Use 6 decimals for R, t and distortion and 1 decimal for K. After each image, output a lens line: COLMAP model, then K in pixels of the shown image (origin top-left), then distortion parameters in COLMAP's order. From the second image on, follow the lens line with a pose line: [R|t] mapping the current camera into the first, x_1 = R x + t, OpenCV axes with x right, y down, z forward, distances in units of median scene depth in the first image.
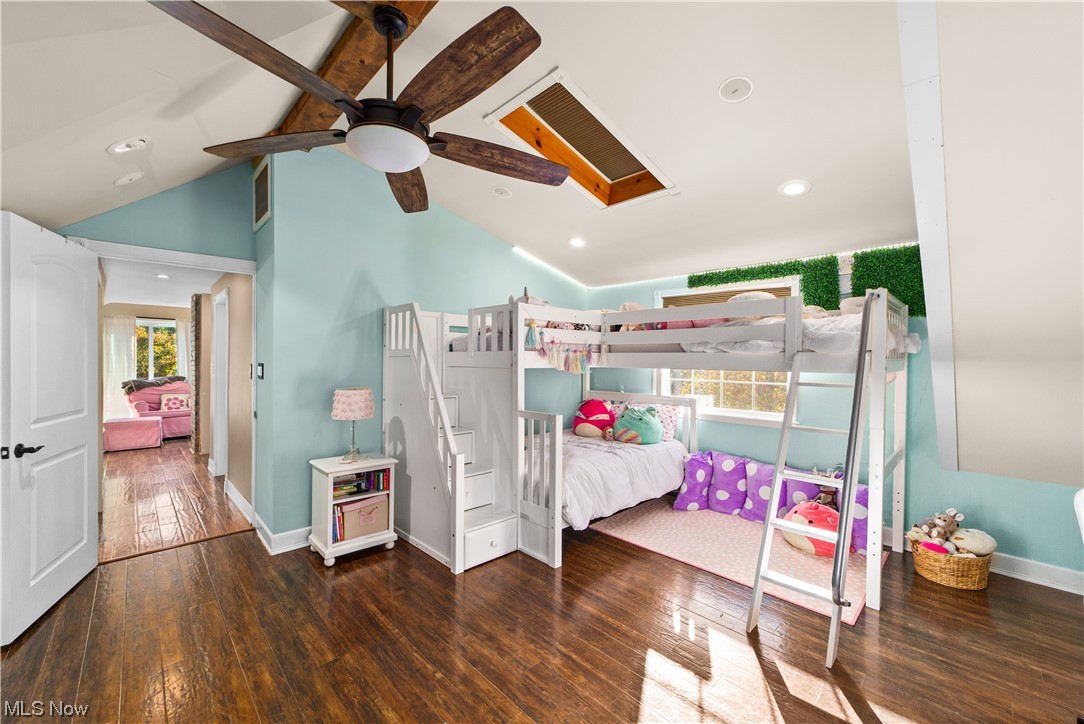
lens RADIAL K [[438.0, 0, 544.7], [0, 438.0, 362.7], [0, 0, 1]] dist [-0.012648, 0.000130]
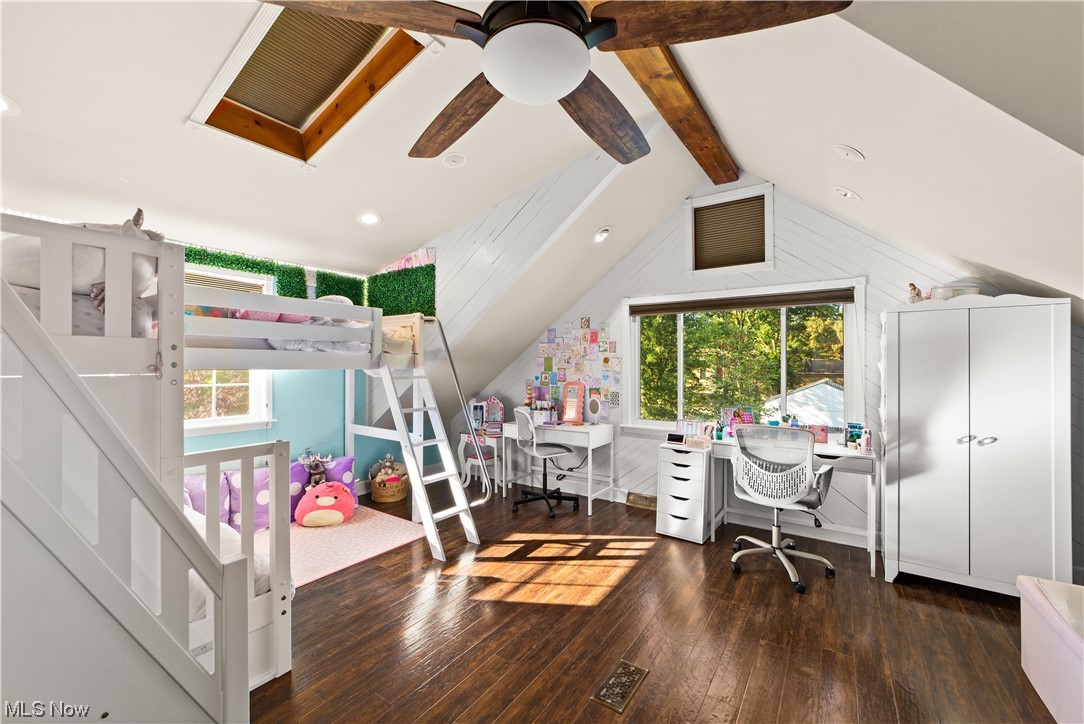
lens RADIAL K [[438.0, 0, 544.7], [0, 438.0, 362.7], [0, 0, 1]] dist [-0.012648, 0.000130]
pose [[-0.213520, -0.004661, 0.976928, -0.607004], [0.003657, 0.999978, 0.005570, -0.001083], [-0.976932, 0.004762, -0.213499, 0.651443]]
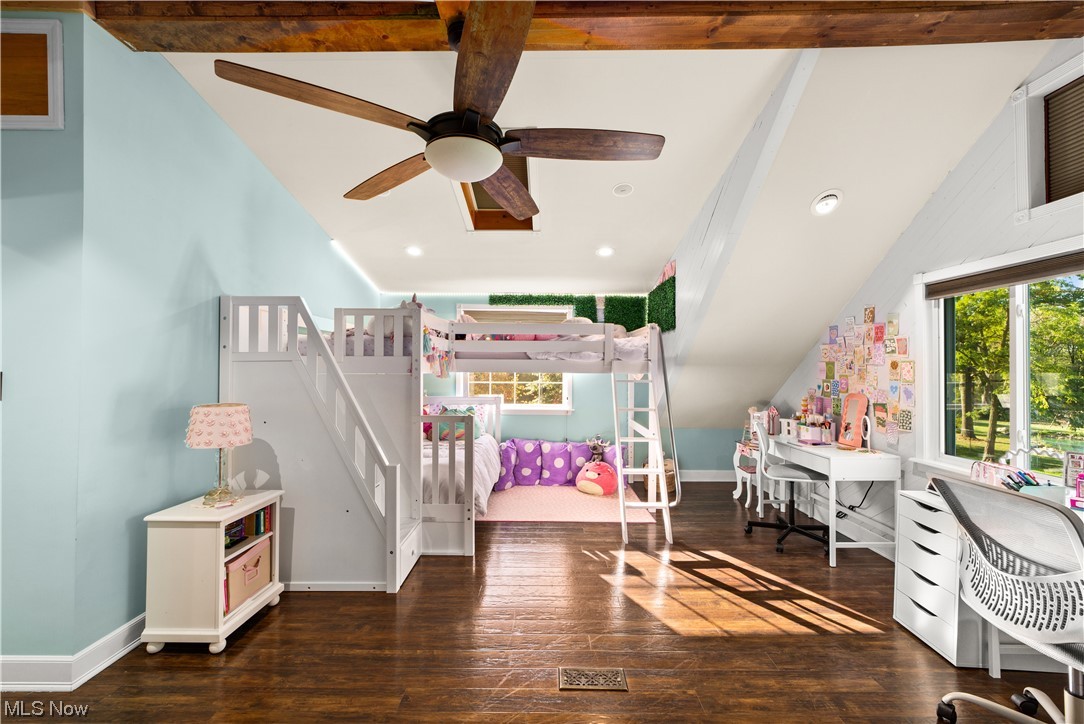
lens RADIAL K [[434.7, 0, 546.4], [0, 434.7, 361.6], [0, 0, 1]] dist [-0.001341, 0.000045]
pose [[0.691249, 0.005421, 0.722596, -0.547358], [0.005878, 0.999897, -0.013124, -0.000229], [-0.722593, 0.013319, 0.691146, 0.091294]]
